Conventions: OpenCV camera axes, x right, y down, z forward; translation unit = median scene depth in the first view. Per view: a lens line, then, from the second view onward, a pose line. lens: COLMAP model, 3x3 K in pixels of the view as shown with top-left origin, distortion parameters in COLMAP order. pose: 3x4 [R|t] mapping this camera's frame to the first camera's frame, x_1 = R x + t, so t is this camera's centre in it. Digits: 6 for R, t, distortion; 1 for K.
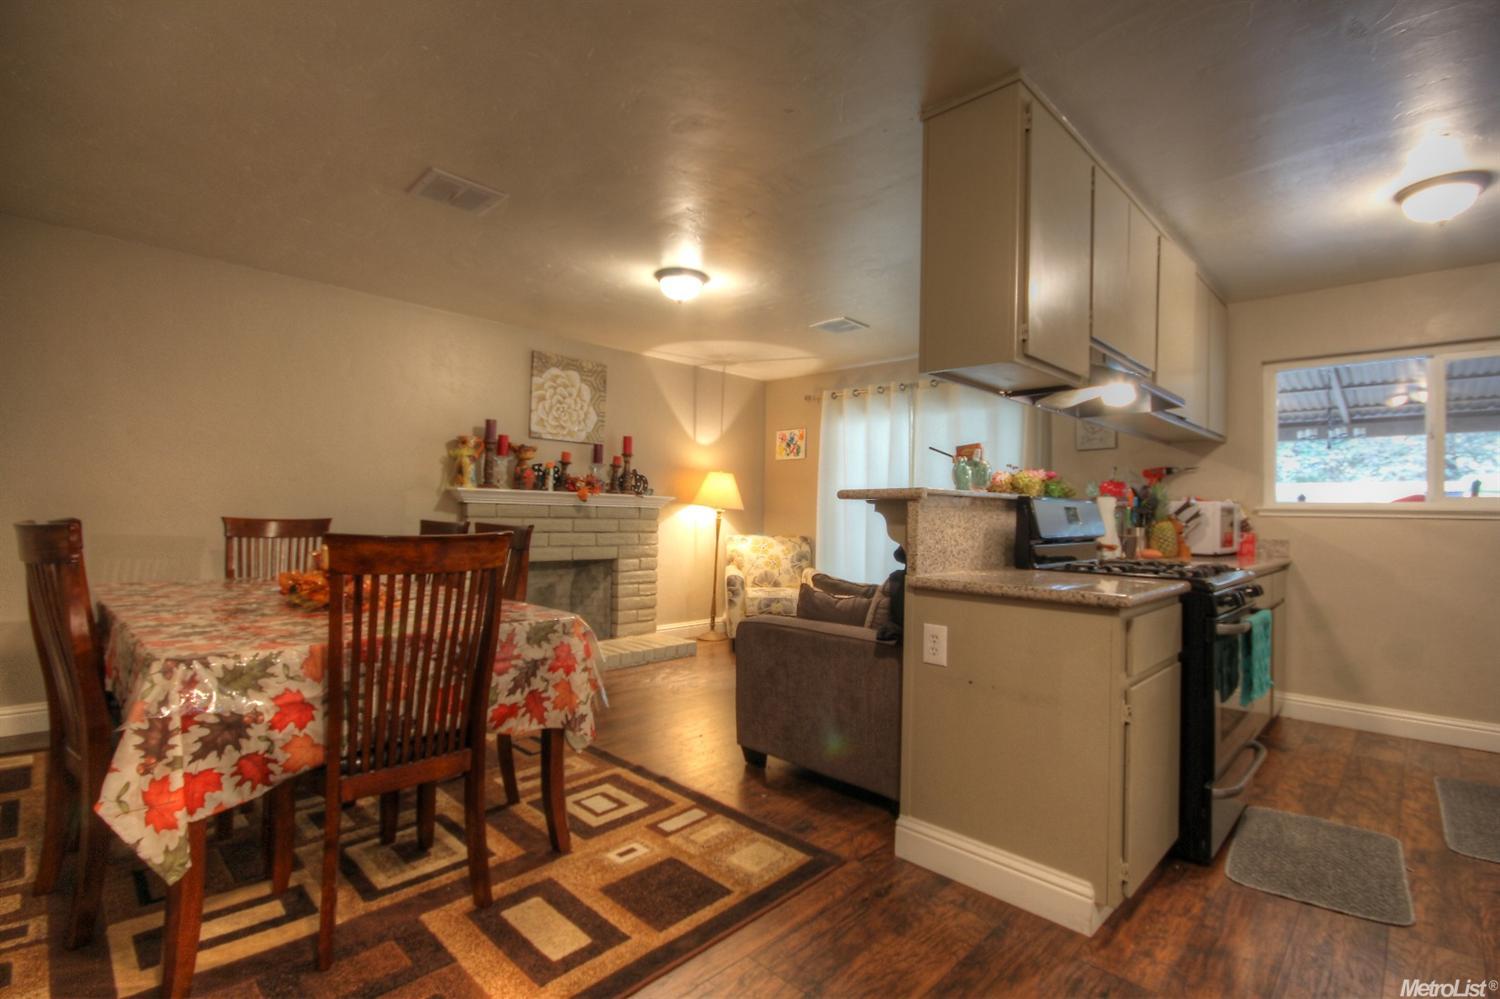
lens RADIAL K [[687.7, 0, 757.8], [0, 687.7, 504.8], [0, 0, 1]] dist [0.000019, -0.007613]
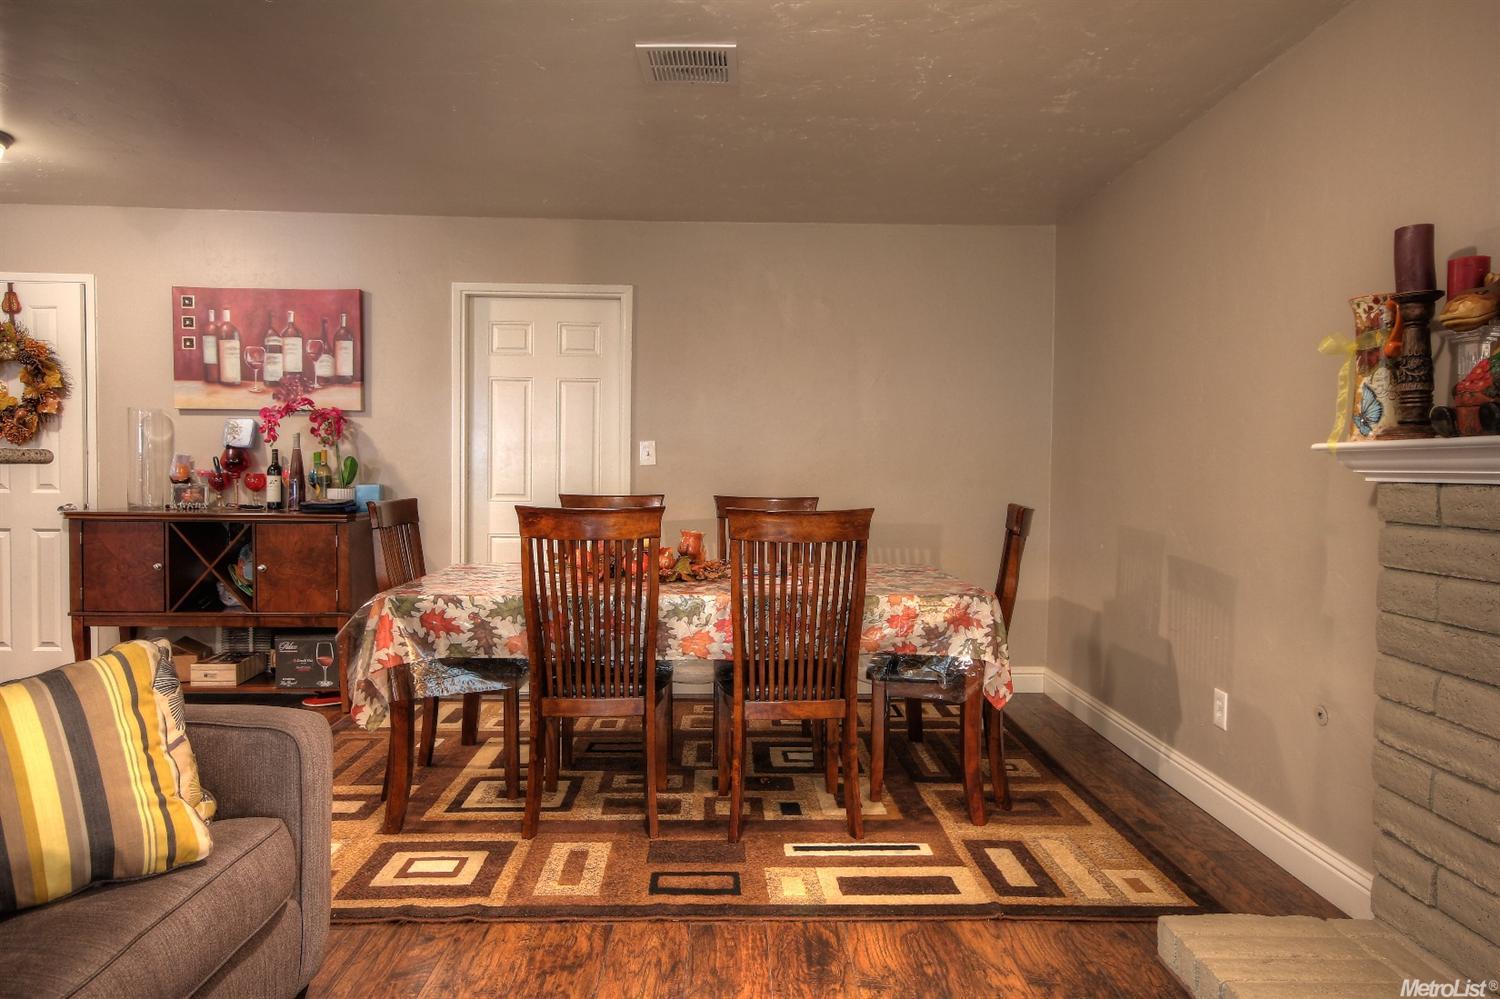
lens RADIAL K [[954.3, 0, 763.8], [0, 954.3, 508.8], [0, 0, 1]] dist [-0.002044, 0.024457]
pose [[-0.691350, 0.002615, -0.722515, 0.203091], [-0.013883, 0.999761, 0.016903, 0.008634], [0.722386, 0.021717, -0.691149, 1.427744]]
